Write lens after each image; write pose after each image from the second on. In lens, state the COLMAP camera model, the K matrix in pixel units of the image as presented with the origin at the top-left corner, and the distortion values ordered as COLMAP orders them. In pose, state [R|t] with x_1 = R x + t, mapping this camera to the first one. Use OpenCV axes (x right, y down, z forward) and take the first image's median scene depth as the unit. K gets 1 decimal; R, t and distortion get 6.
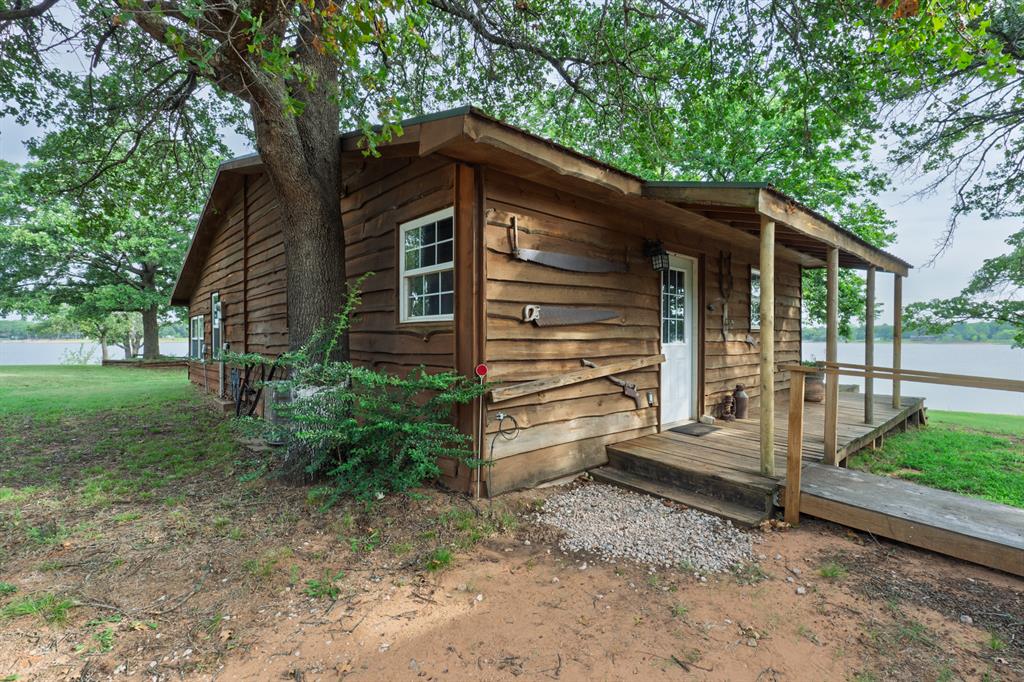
lens RADIAL K [[469.9, 0, 519.4], [0, 469.9, 336.6], [0, 0, 1]] dist [-0.003431, -0.000152]
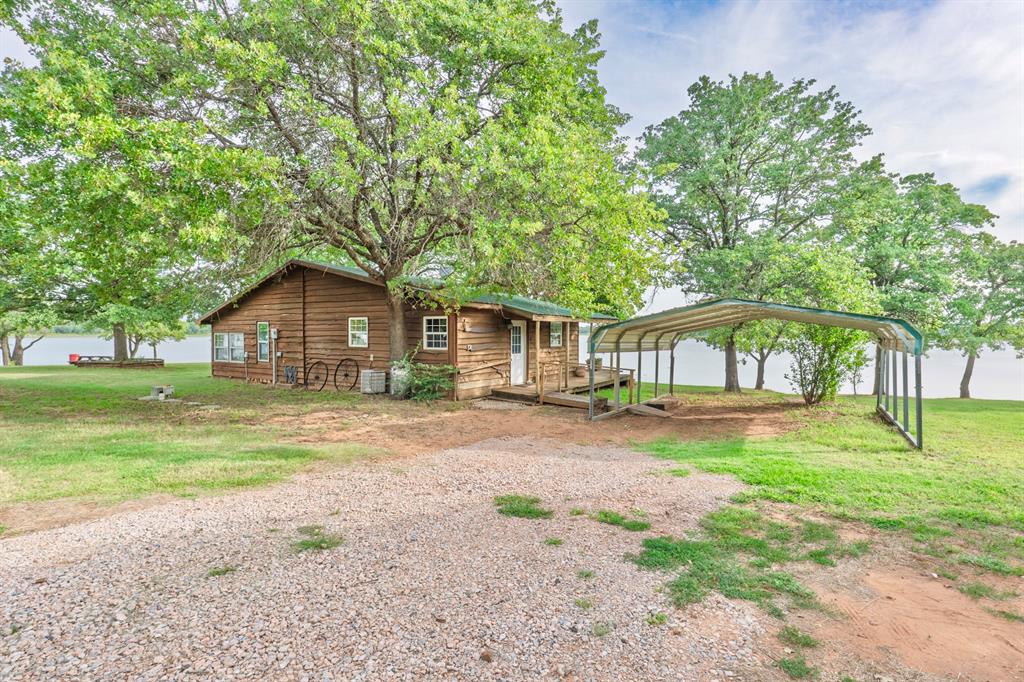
lens RADIAL K [[469.9, 0, 515.7], [0, 469.9, 336.8], [0, 0, 1]] dist [-0.003431, -0.000152]
pose [[0.971667, 0.001445, 0.236350, -0.408329], [-0.003085, 0.999974, 0.006568, -0.135459], [-0.236334, -0.007111, 0.971646, -2.127647]]
